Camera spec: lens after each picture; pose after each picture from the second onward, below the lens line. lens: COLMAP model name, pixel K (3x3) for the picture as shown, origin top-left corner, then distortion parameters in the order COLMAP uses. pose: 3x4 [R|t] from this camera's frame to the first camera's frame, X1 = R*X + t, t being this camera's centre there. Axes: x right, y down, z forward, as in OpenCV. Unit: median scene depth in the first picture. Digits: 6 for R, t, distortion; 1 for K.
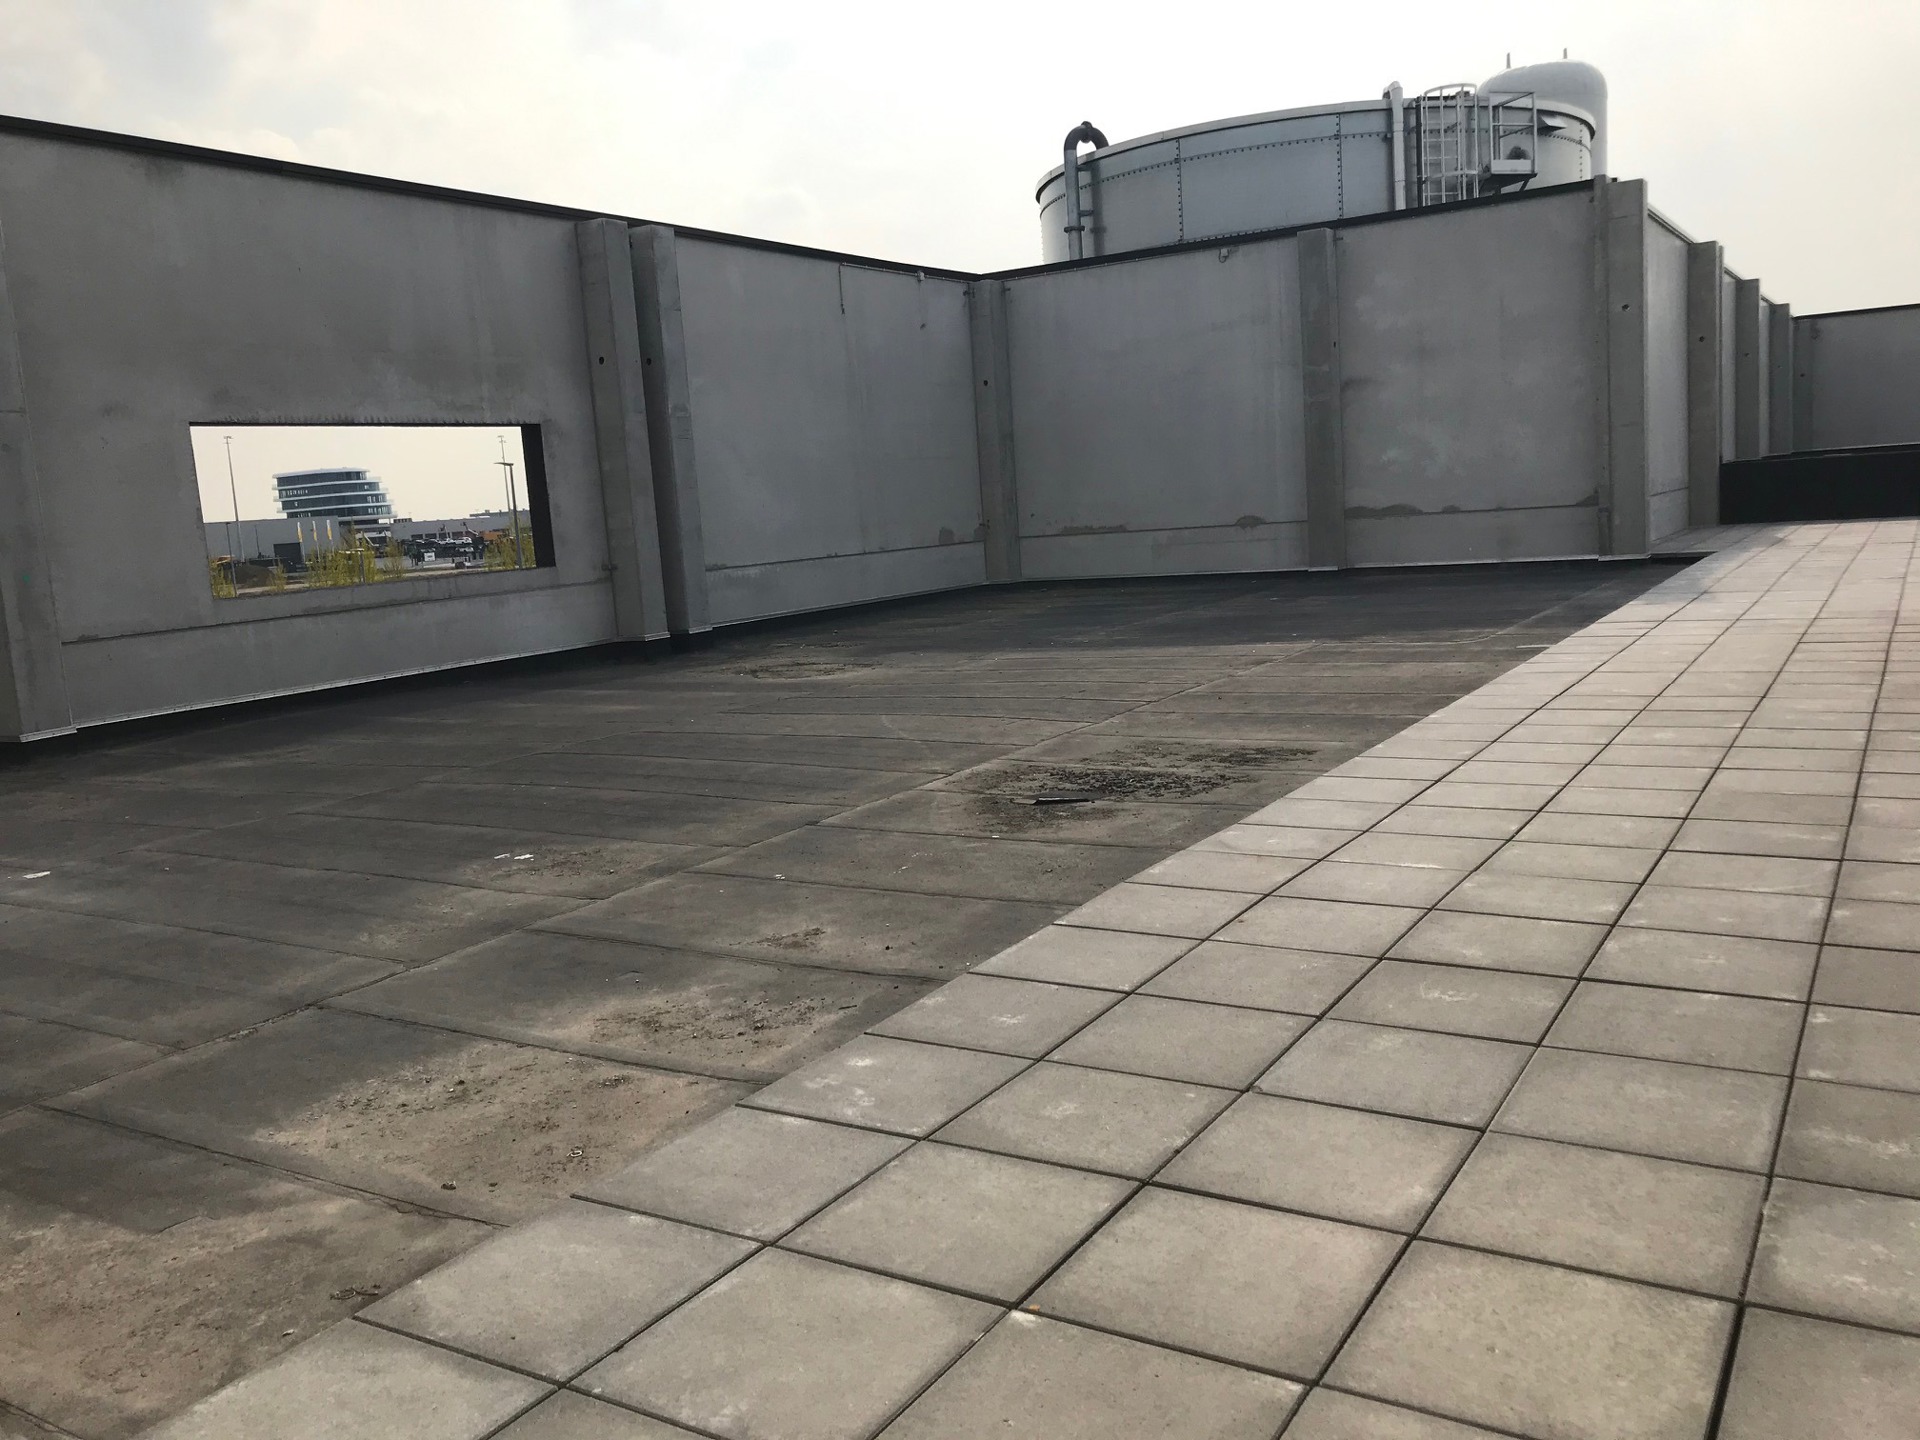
lens RADIAL K [[1552.7, 0, 967.9], [0, 1552.7, 712.4], [0, 0, 1]] dist [0.028798, -0.050026]
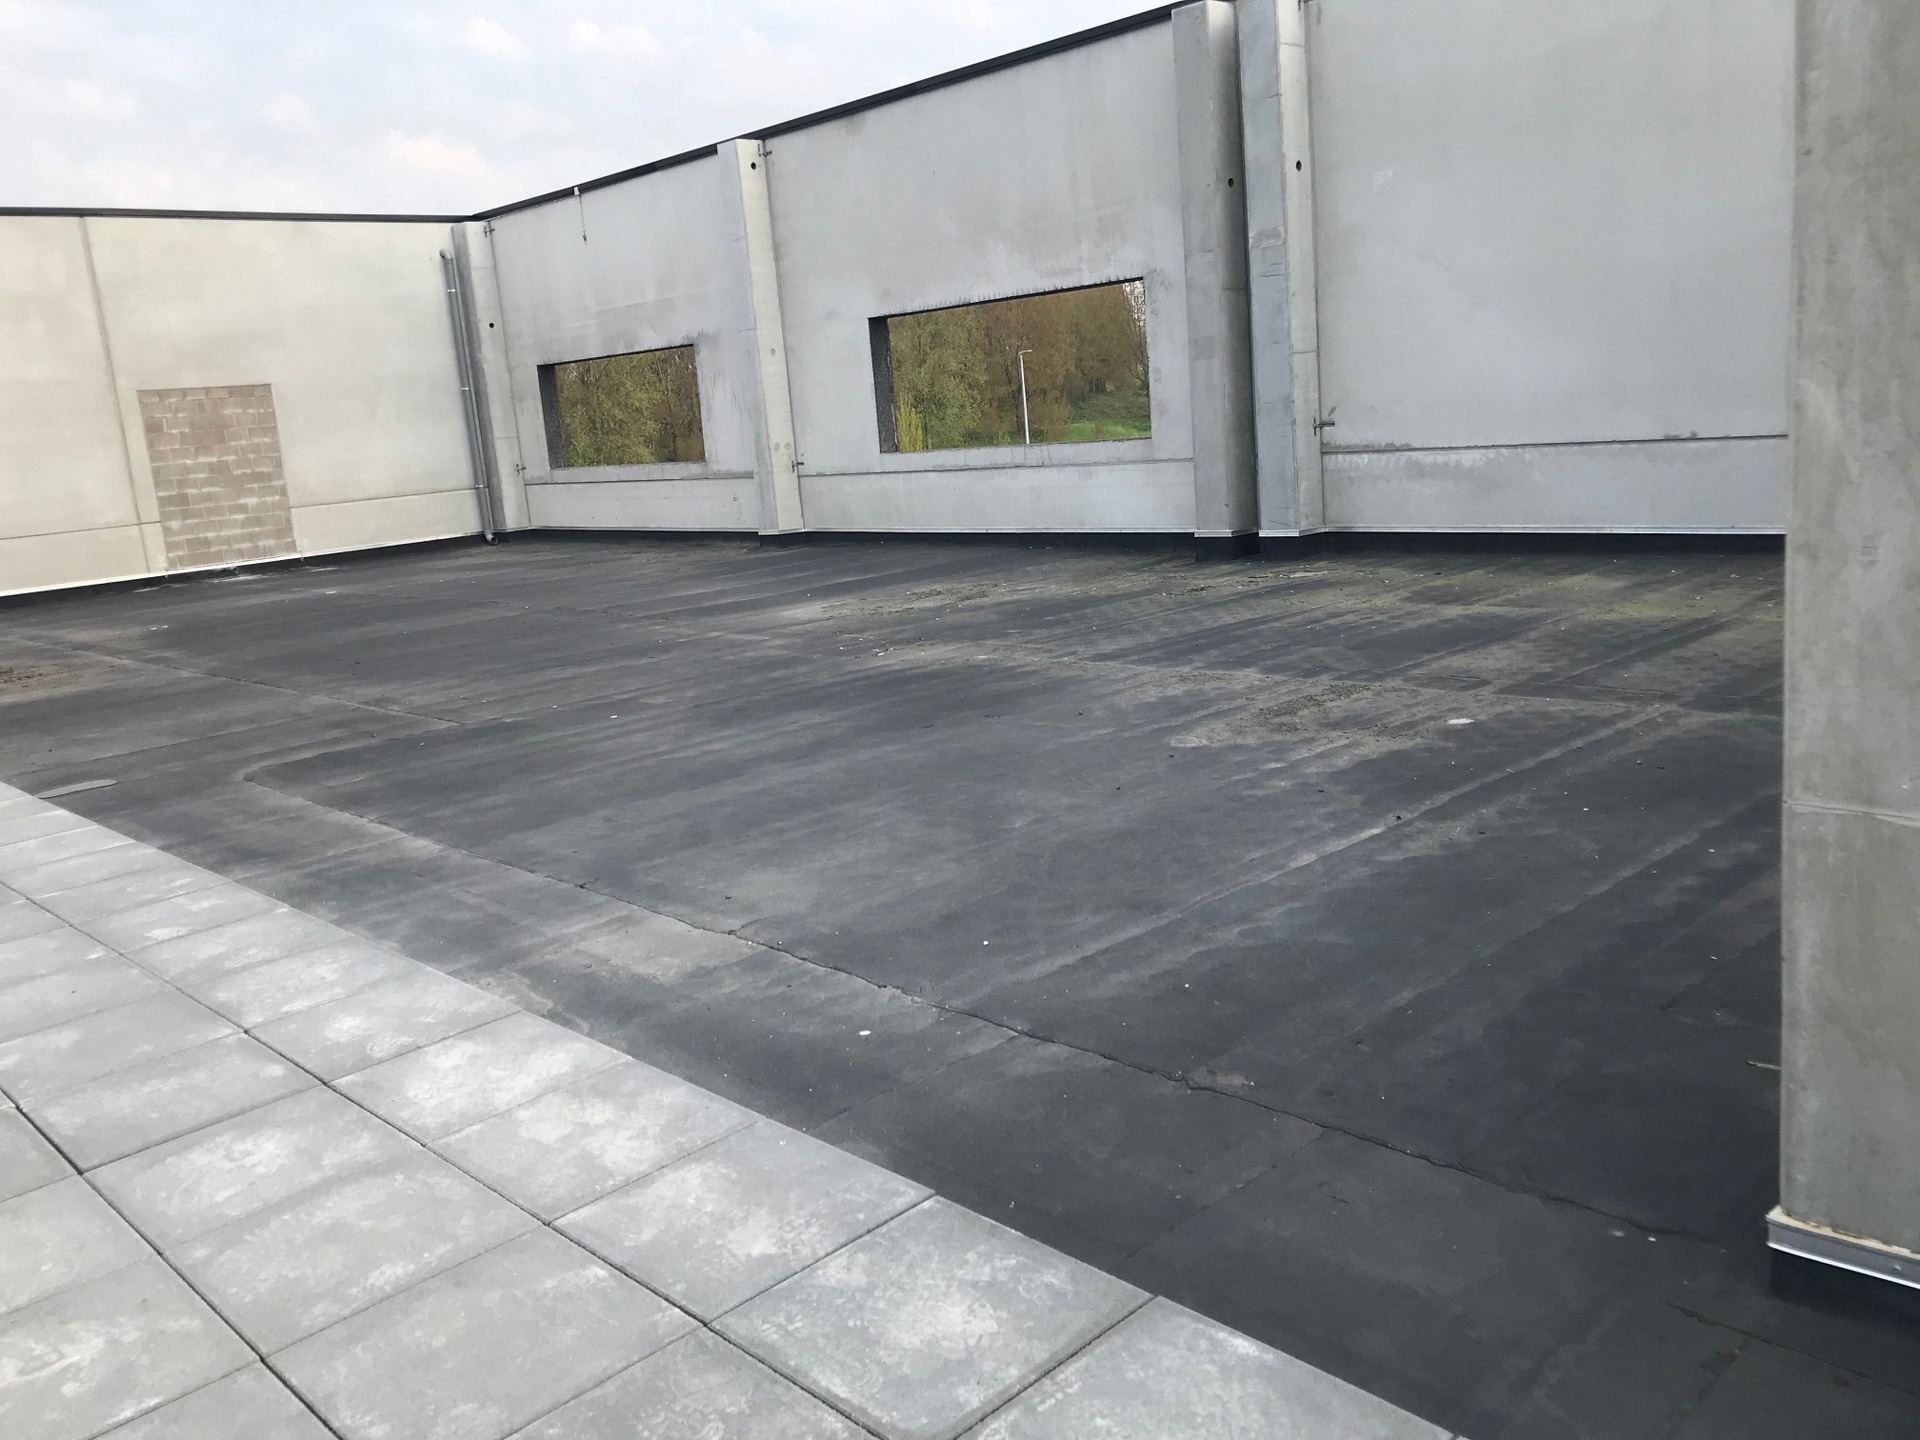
lens RADIAL K [[1552.7, 0, 965.9], [0, 1552.7, 718.9], [0, 0, 1]] dist [0.028798, -0.050026]
pose [[-0.254775, 0.281449, -0.925136, 1.506038], [-0.031055, 0.953832, 0.298731, -0.479860], [0.966501, 0.104840, -0.234272, 2.638787]]
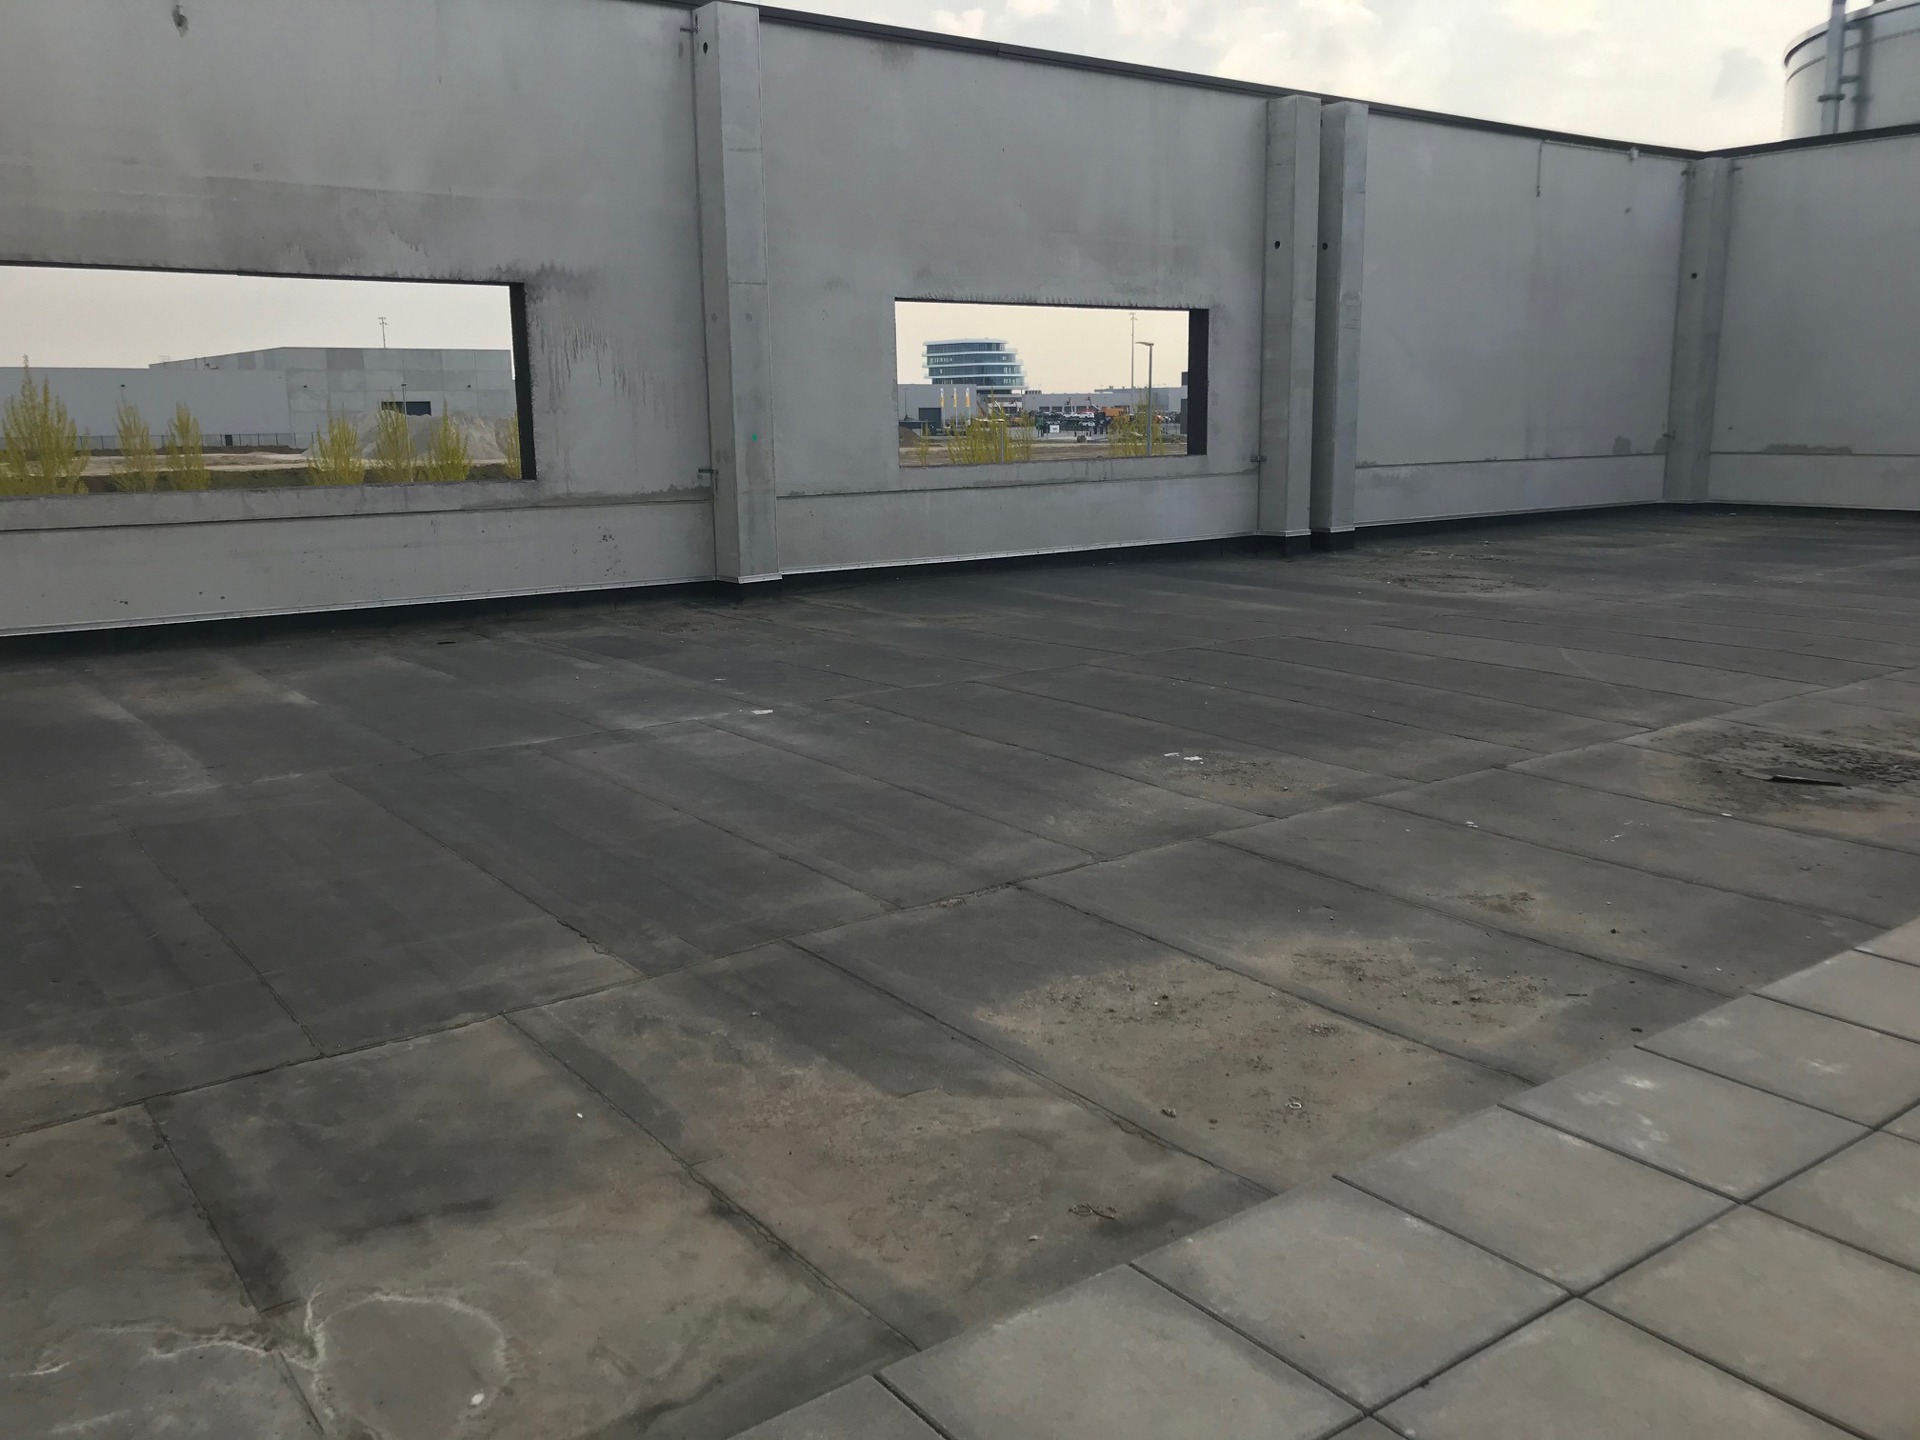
lens RADIAL K [[1552.7, 0, 952.7], [0, 1552.7, 705.5], [0, 0, 1]] dist [0.028798, -0.050026]
pose [[0.920875, 0.128060, -0.368226, -0.063713], [-0.102817, 0.990848, 0.087463, -0.011498], [0.376056, -0.042683, 0.925613, 0.023793]]
